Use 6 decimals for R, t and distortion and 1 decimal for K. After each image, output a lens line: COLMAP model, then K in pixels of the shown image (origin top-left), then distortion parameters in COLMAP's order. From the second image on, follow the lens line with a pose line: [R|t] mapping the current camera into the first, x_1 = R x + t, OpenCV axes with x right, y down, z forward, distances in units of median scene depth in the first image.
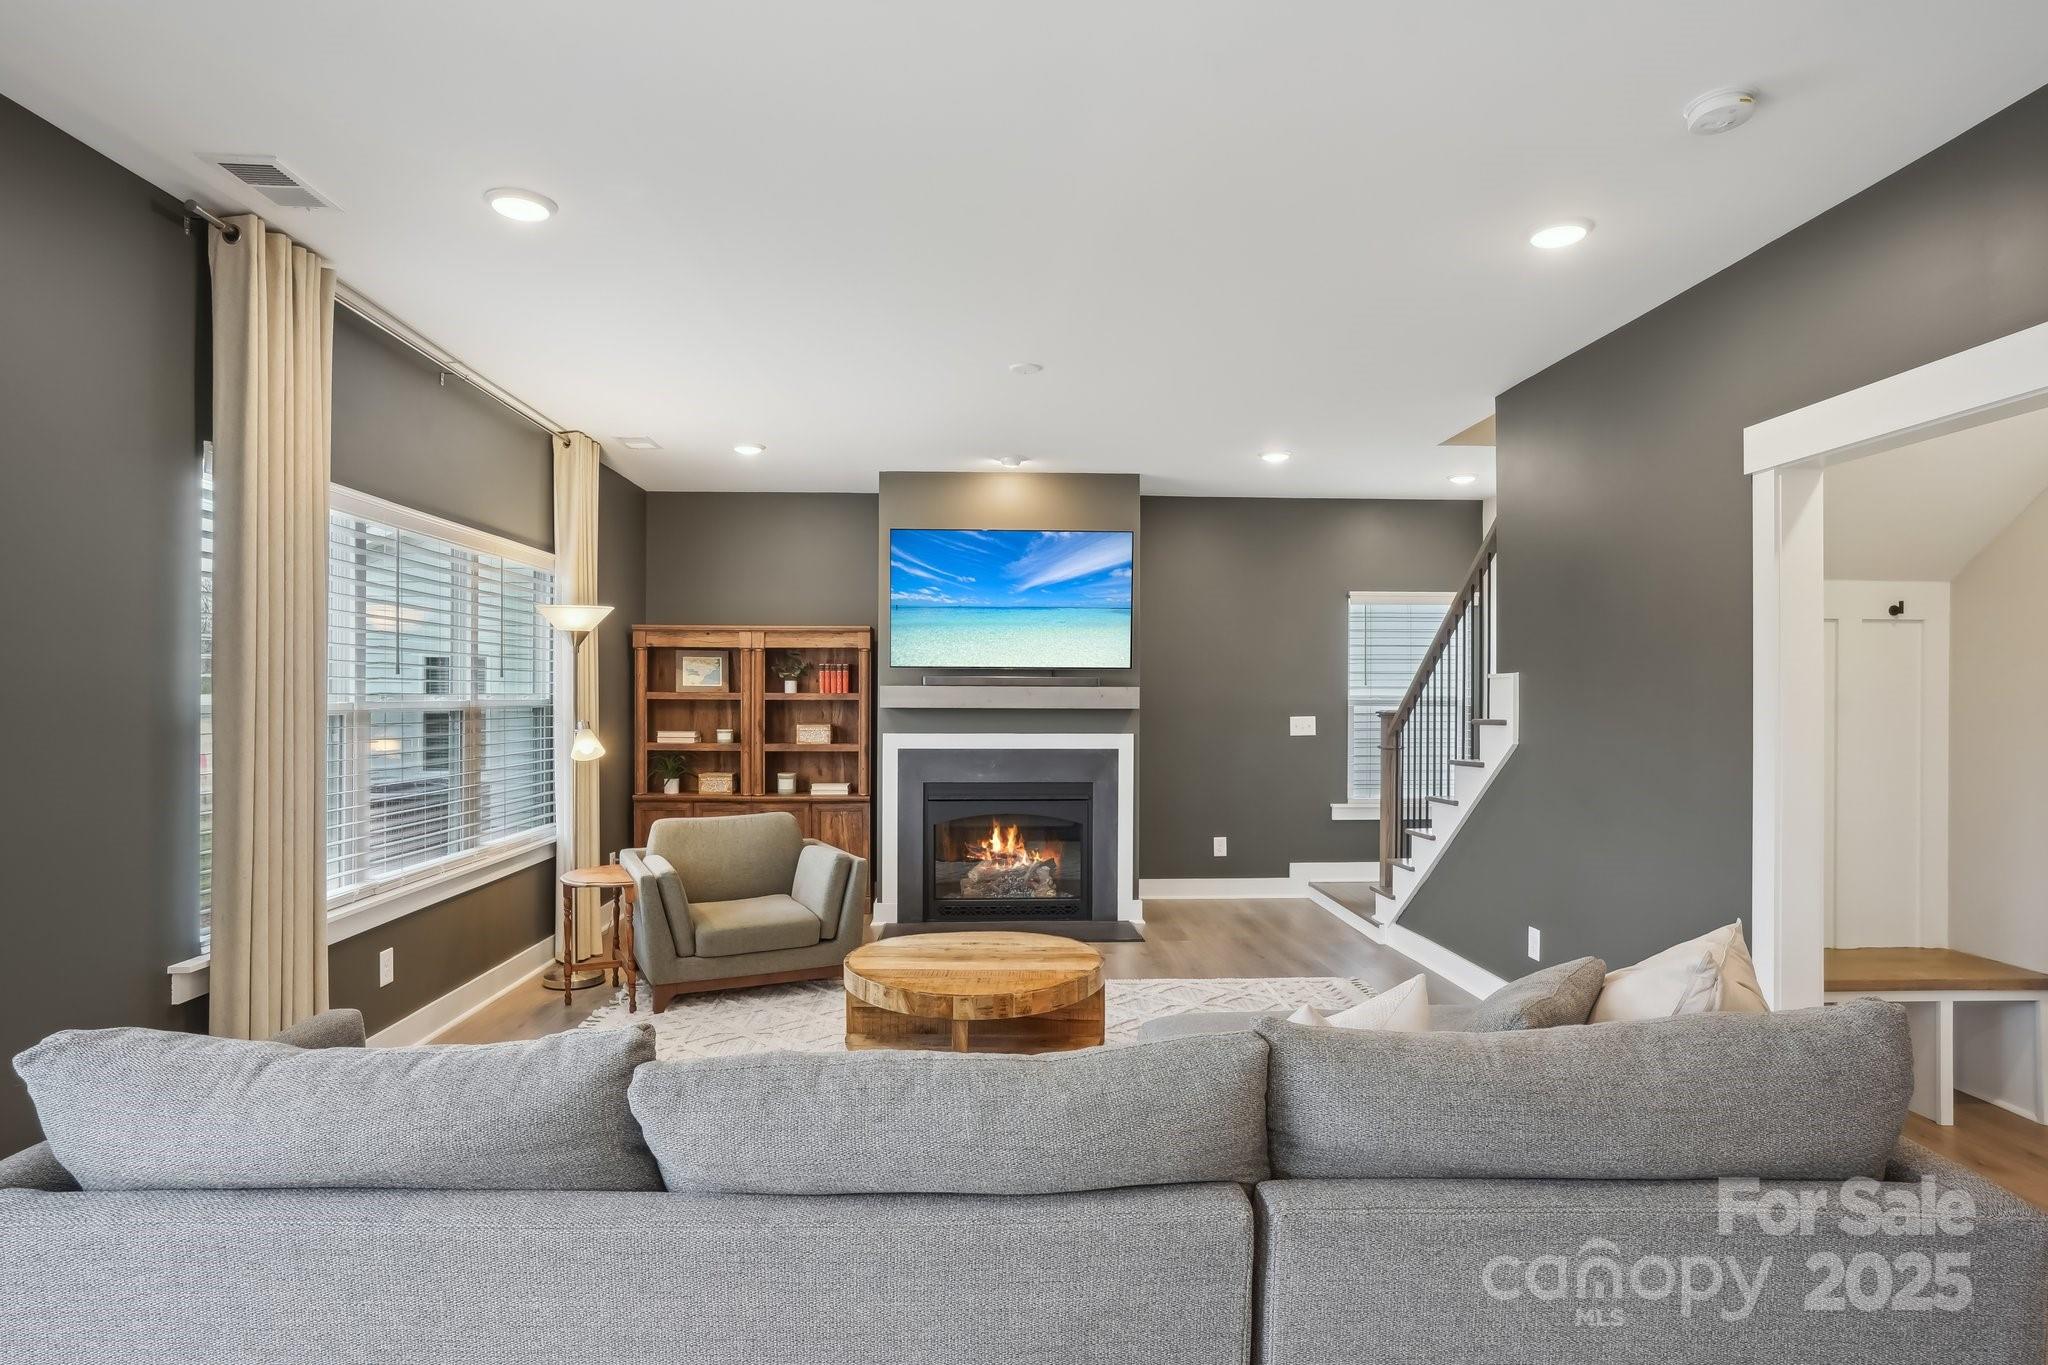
lens RADIAL K [[1076.3, 0, 1024.0], [0, 1076.3, 682.5], [0, 0, 1]] dist [-0.068048, 0.050235]
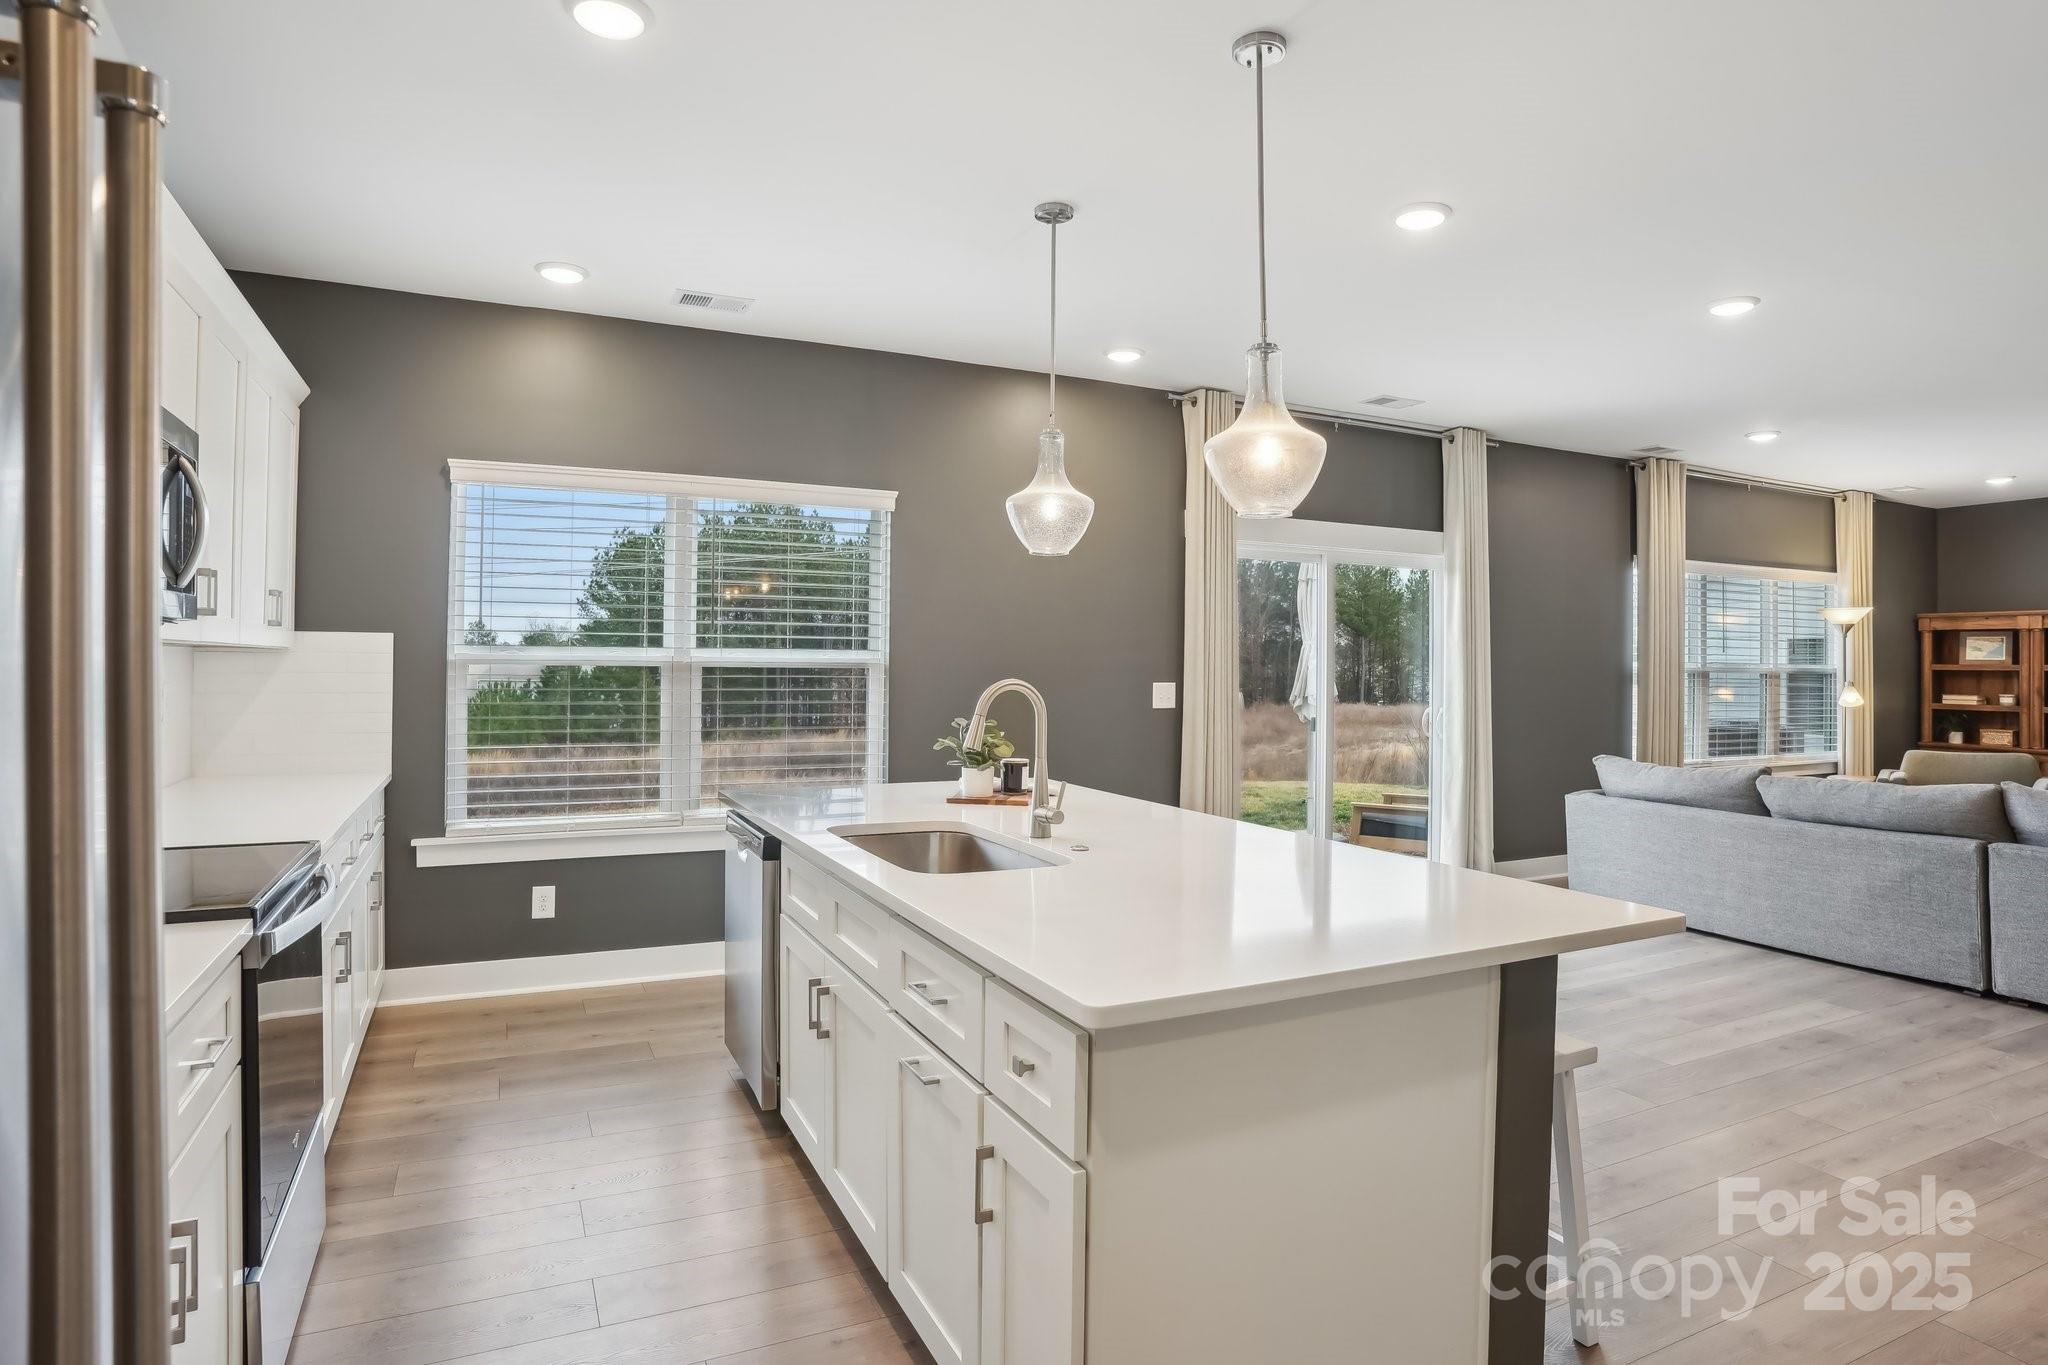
lens RADIAL K [[1103.8, 0, 1044.1], [0, 1103.8, 667.3], [0, 0, 1]] dist [-0.093751, 0.048846]
pose [[0.401234, -0.002381, -0.915972, 0.415271], [0.003091, 0.999994, -0.001245, 0.010786], [0.915970, -0.002332, 0.401239, -0.544841]]
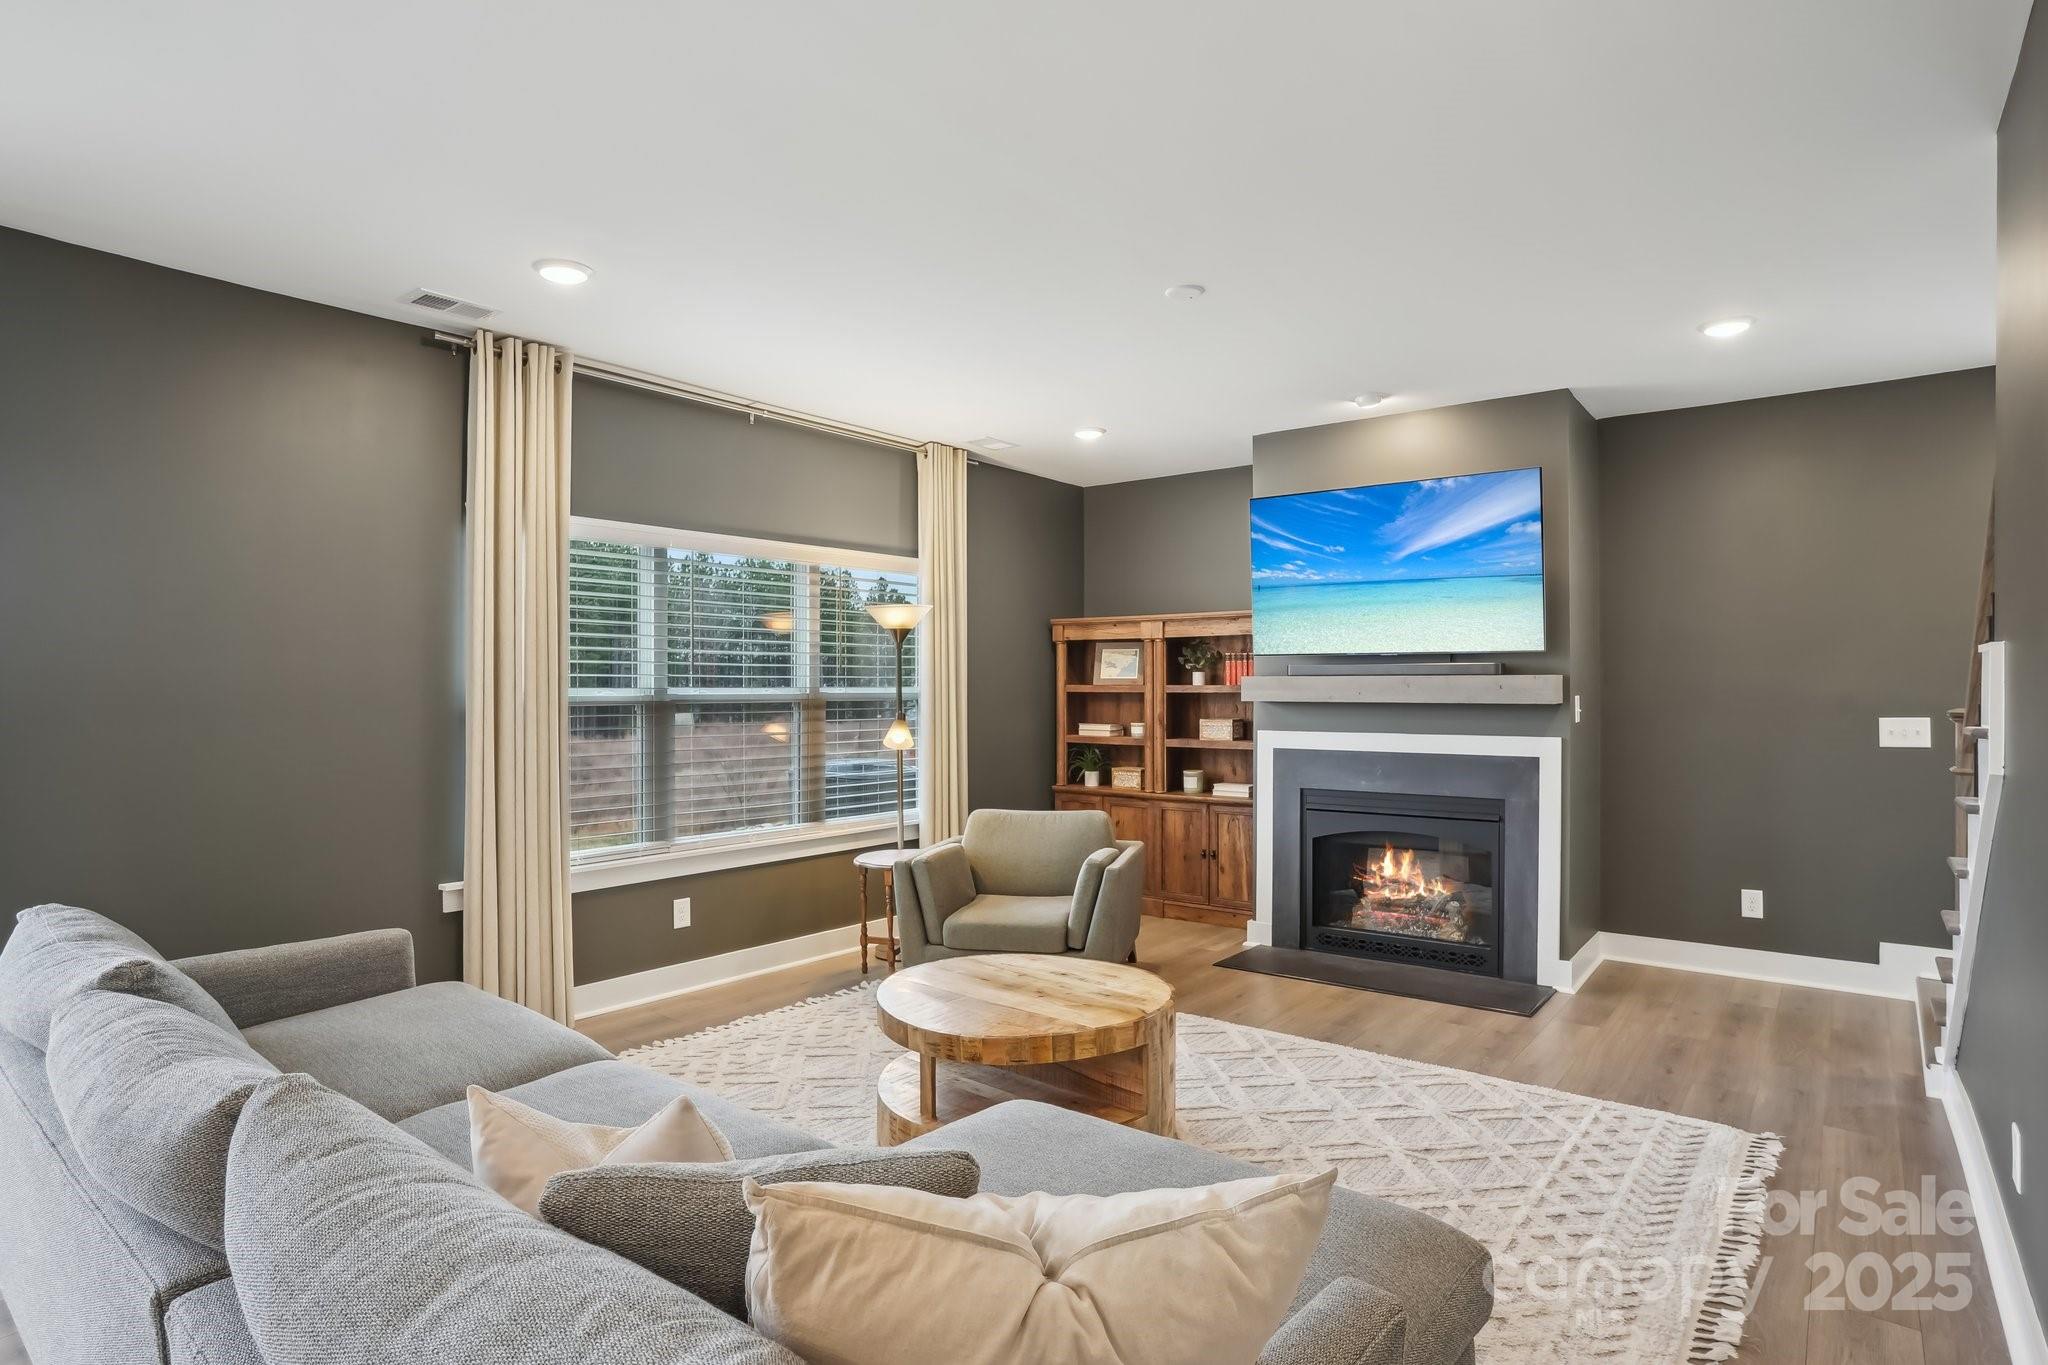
lens RADIAL K [[1093.9, 0, 1040.1], [0, 1093.9, 679.6], [0, 0, 1]] dist [-0.058833, 0.037354]
pose [[0.765107, -0.007713, -0.643857, 0.307519], [0.010264, 0.999947, 0.000218, 0.003341], [0.643821, -0.006775, 0.765146, 0.192105]]
